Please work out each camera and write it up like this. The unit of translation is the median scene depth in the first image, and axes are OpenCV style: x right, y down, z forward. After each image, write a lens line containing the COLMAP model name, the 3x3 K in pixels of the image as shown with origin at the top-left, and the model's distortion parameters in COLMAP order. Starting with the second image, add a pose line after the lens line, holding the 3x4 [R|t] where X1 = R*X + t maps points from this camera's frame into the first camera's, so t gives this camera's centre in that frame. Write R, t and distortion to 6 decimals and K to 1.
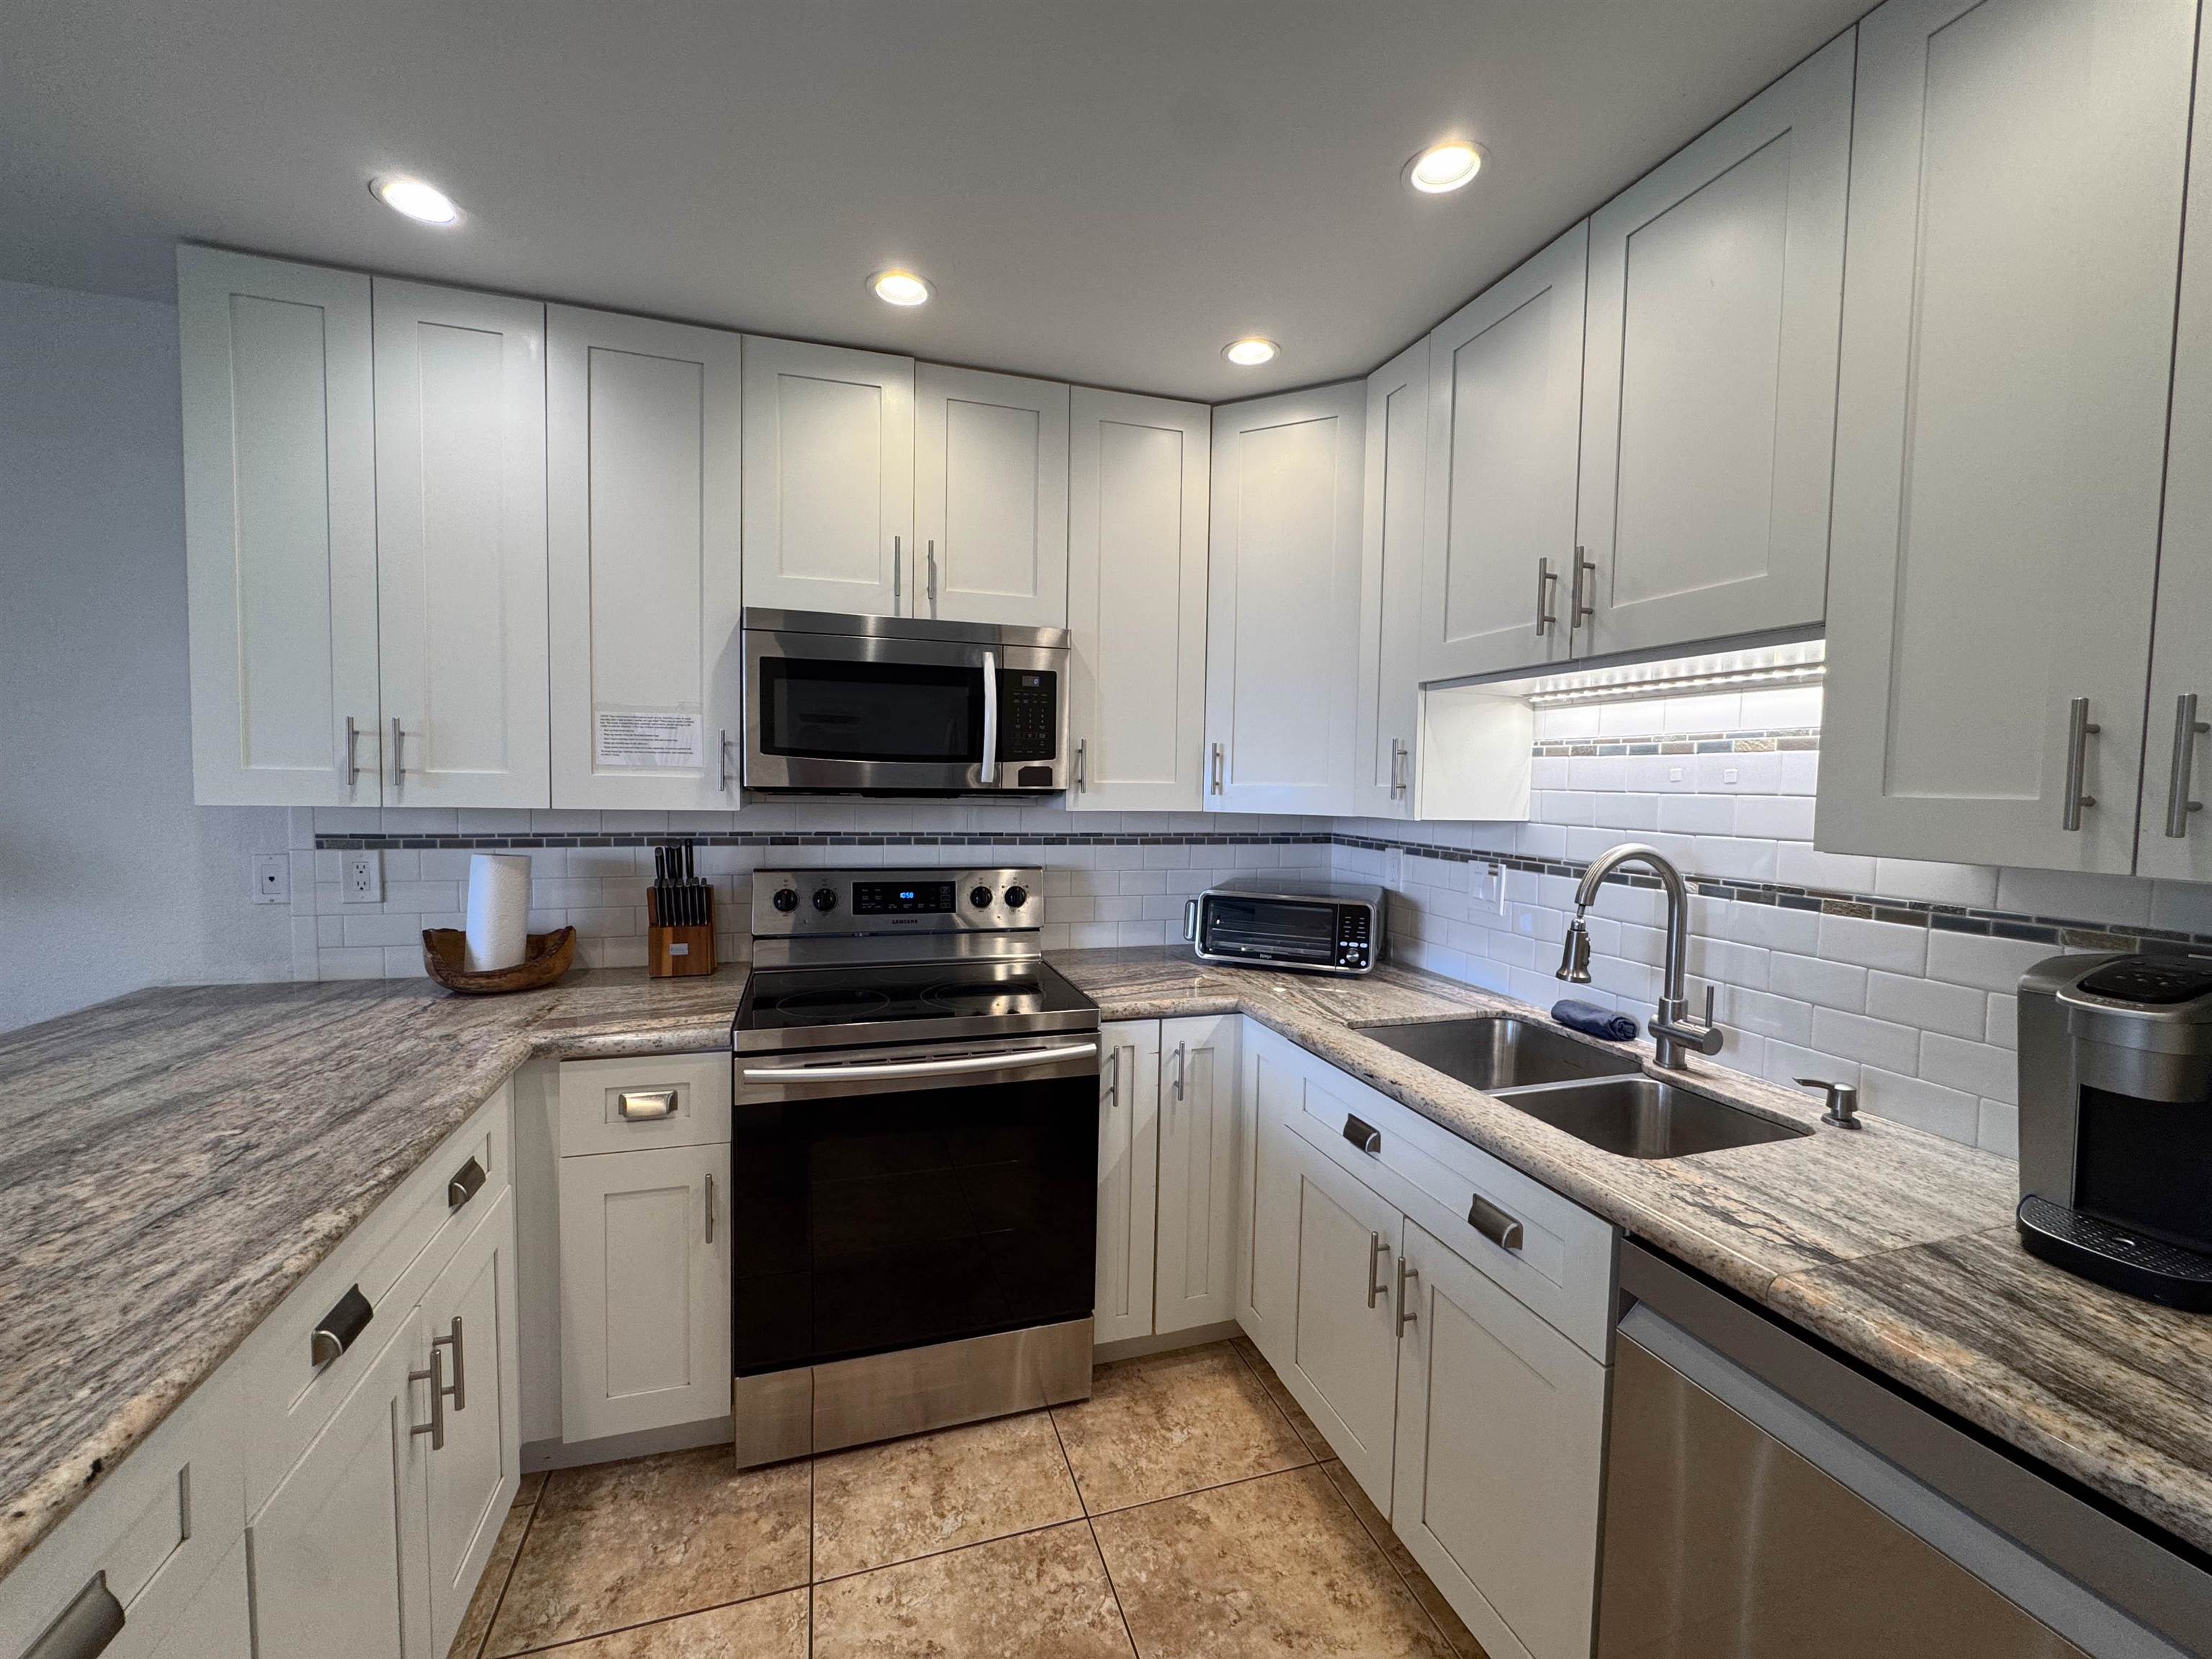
lens RADIAL K [[878.9, 0, 1107.9], [0, 878.9, 834.0], [0, 0, 1]] dist [-0.007663, 0.000390]
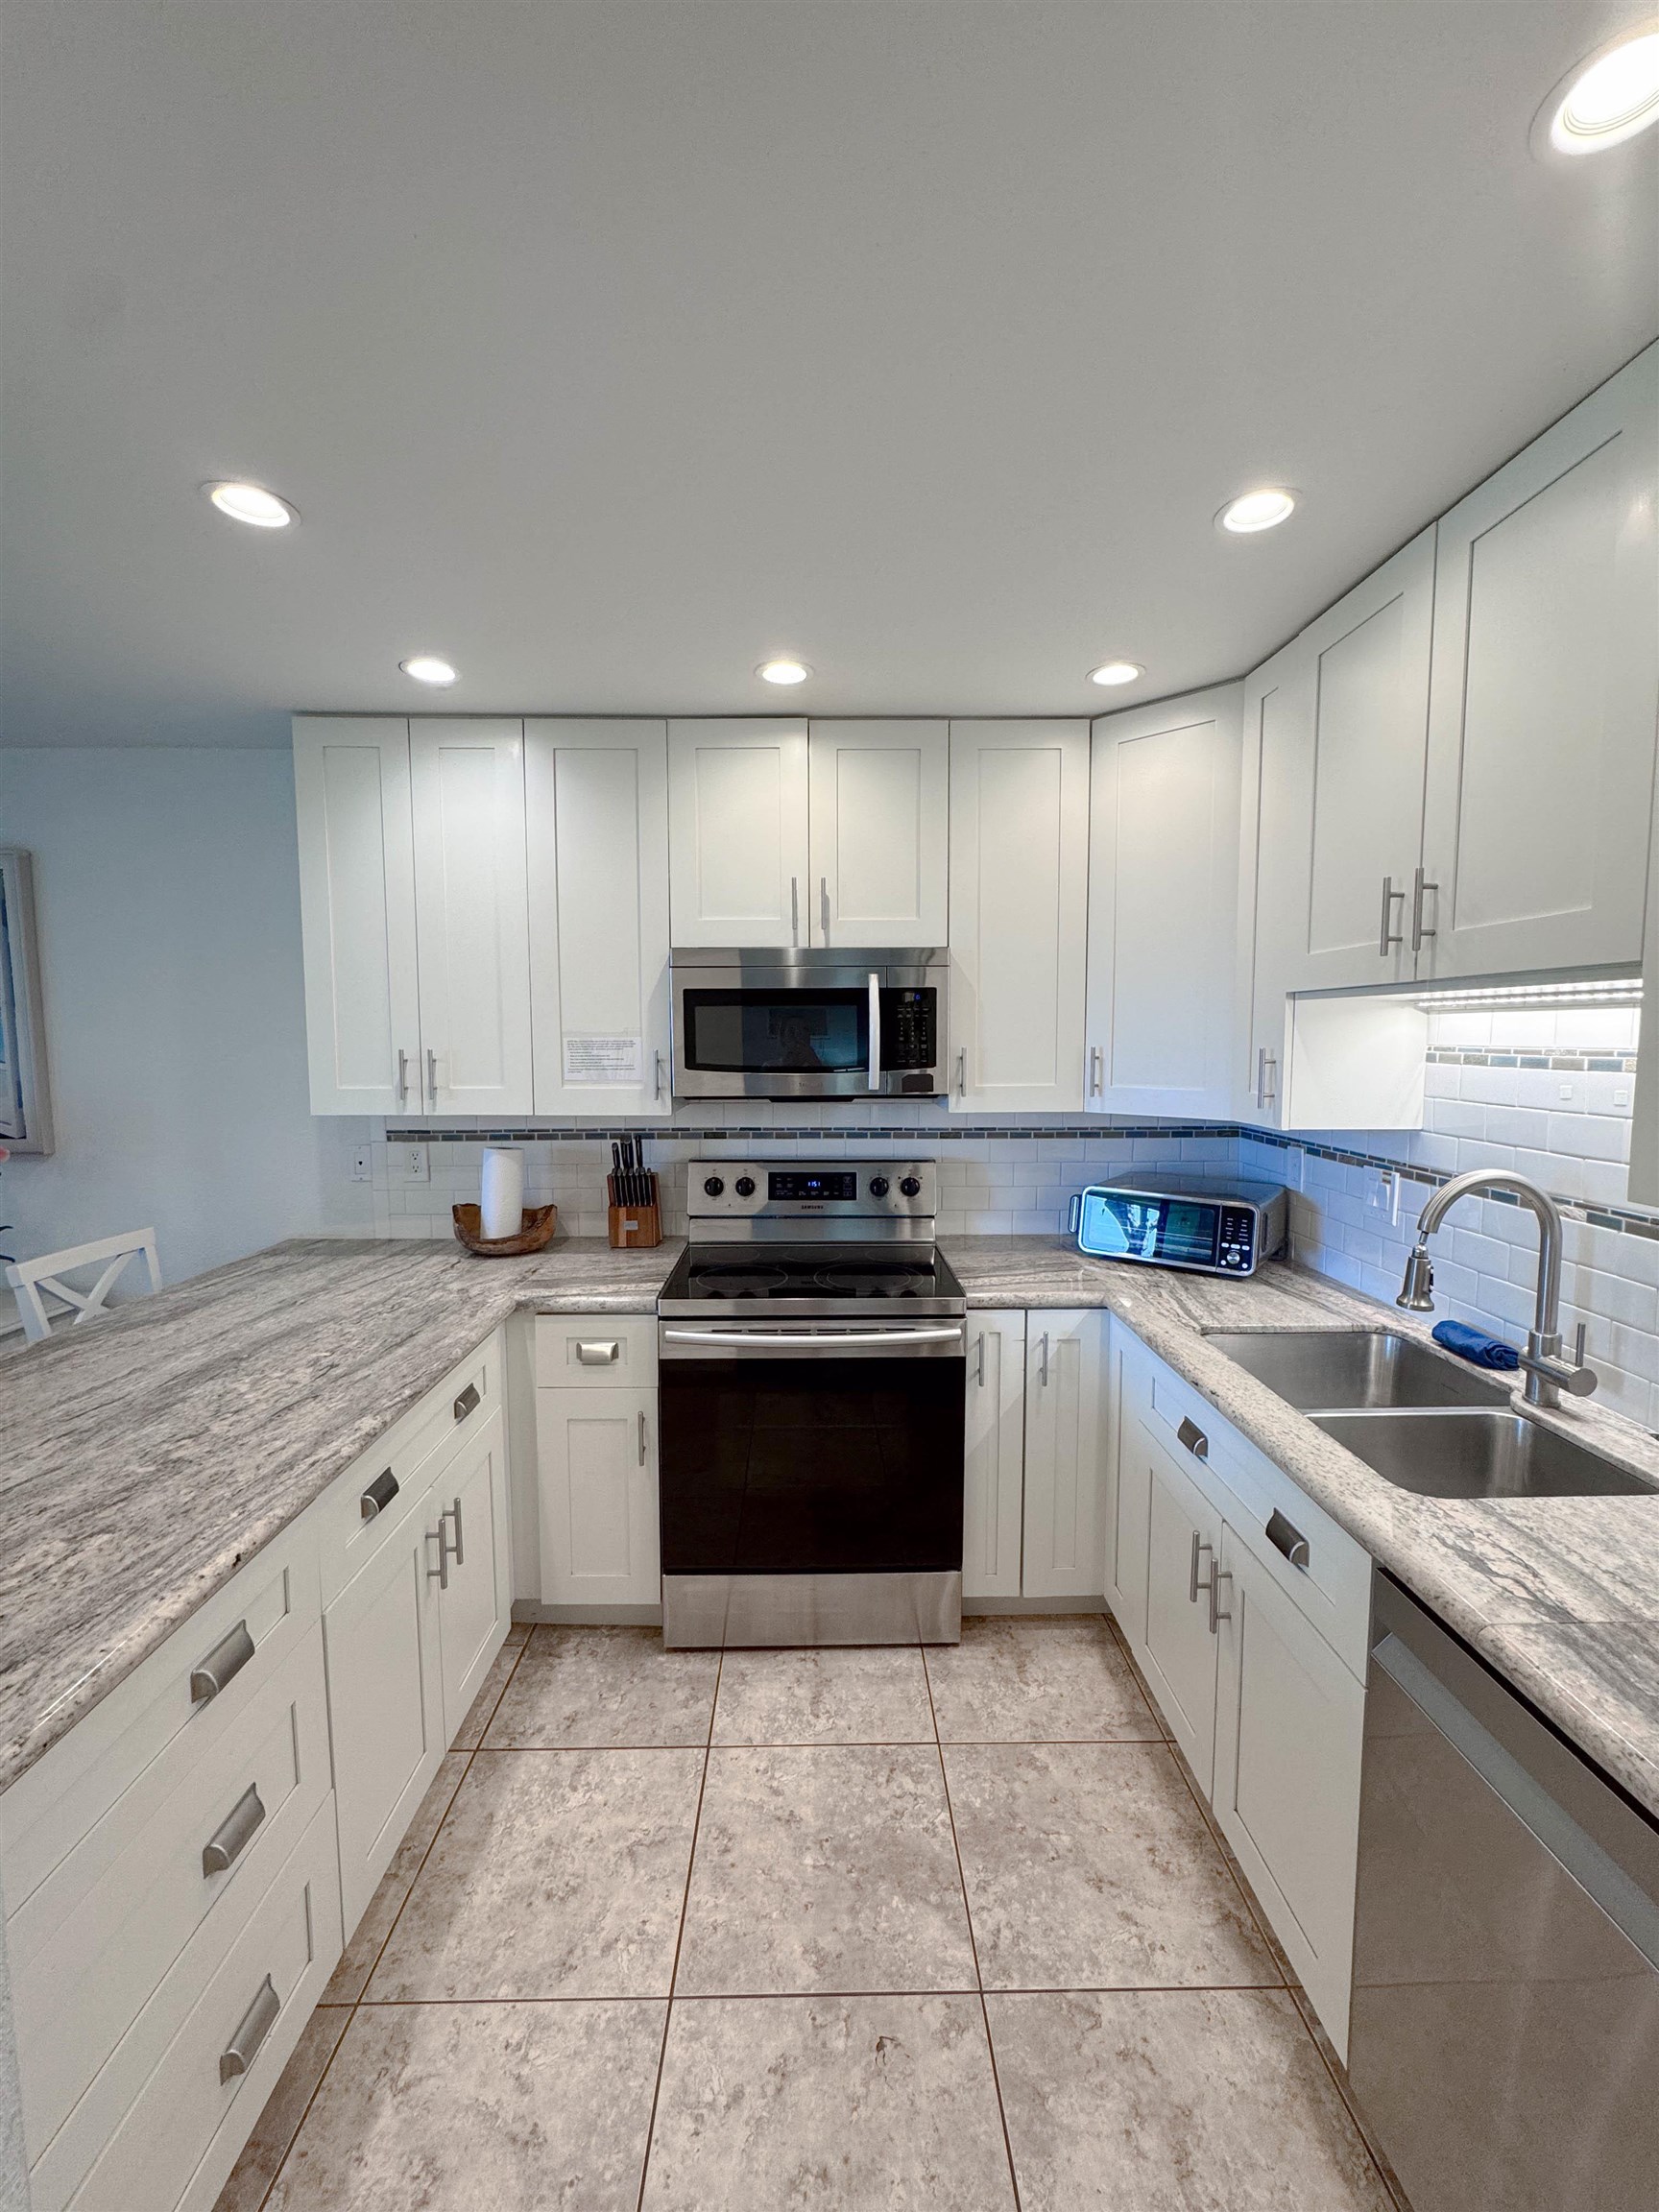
lens RADIAL K [[878.9, 0, 840.1], [0, 878.9, 1109.4], [0, 0, 1]] dist [-0.007663, 0.000390]
pose [[0.958017, 0.004421, -0.286678, 0.174022], [0.002708, 0.999697, 0.024466, -0.072820], [0.286699, -0.024215, 0.957715, -0.108743]]
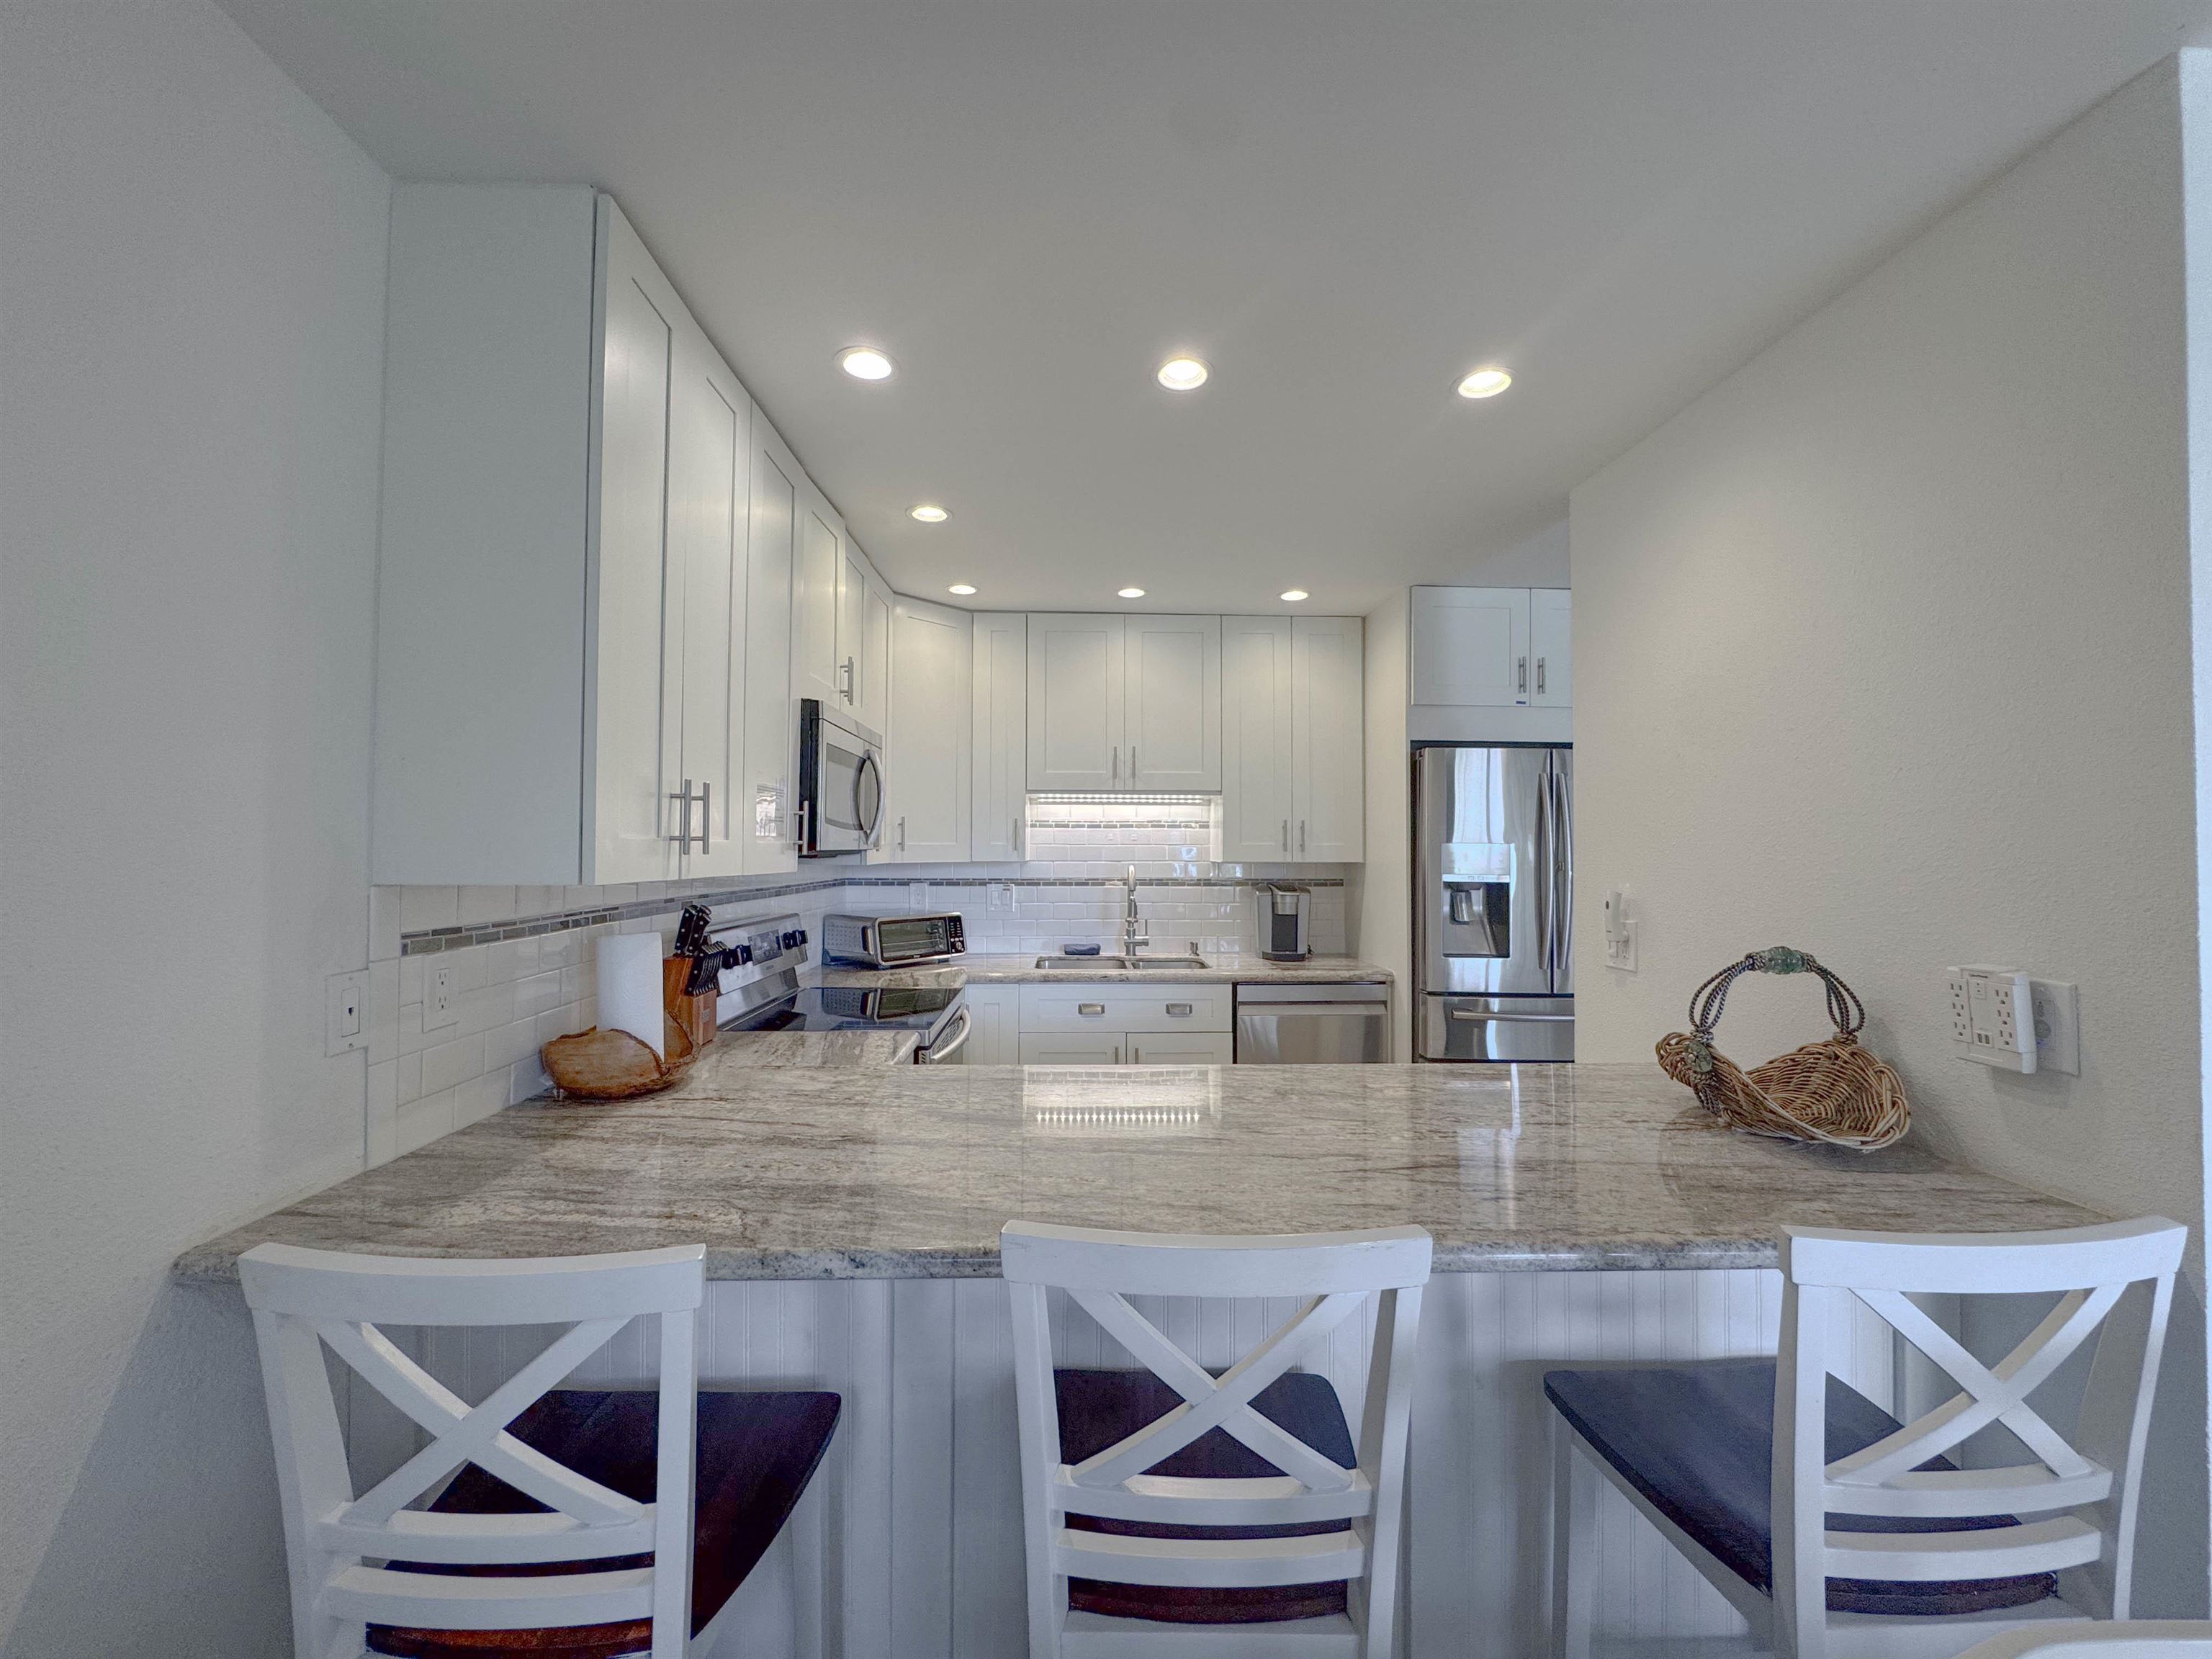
lens RADIAL K [[878.9, 0, 1102.2], [0, 878.9, 831.4], [0, 0, 1]] dist [-0.007663, 0.000390]
pose [[0.281062, 0.002101, 0.959687, -1.609654], [0.061809, 0.997882, -0.020287, -0.035775], [-0.957697, 0.065019, 0.280337, 0.340888]]
